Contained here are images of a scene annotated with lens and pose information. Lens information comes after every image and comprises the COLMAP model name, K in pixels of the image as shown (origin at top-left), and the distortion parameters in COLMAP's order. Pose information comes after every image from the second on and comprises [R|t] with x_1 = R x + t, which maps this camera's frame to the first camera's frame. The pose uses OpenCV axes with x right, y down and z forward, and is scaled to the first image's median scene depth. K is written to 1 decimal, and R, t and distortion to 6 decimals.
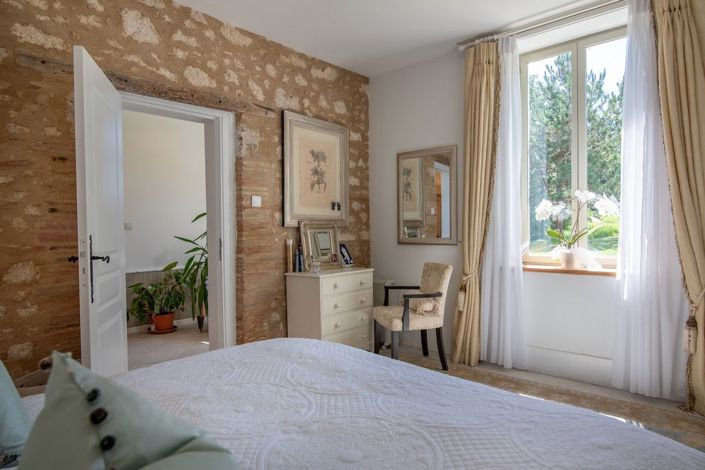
lens RADIAL K [[419.9, 0, 352.5], [0, 419.9, 235.0], [0, 0, 1]] dist [-0.000177, -0.000187]
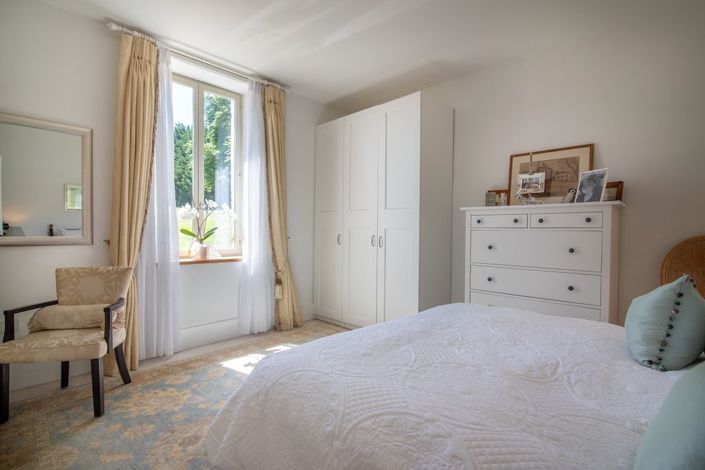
lens RADIAL K [[326.9, 0, 352.5], [0, 326.9, 235.0], [0, 0, 1]] dist [-0.002746, -0.000090]
pose [[0.053406, -0.003129, 0.998568, -0.457275], [0.001976, 0.999993, 0.003028, 0.003594], [-0.998571, 0.001811, 0.053412, 0.490241]]
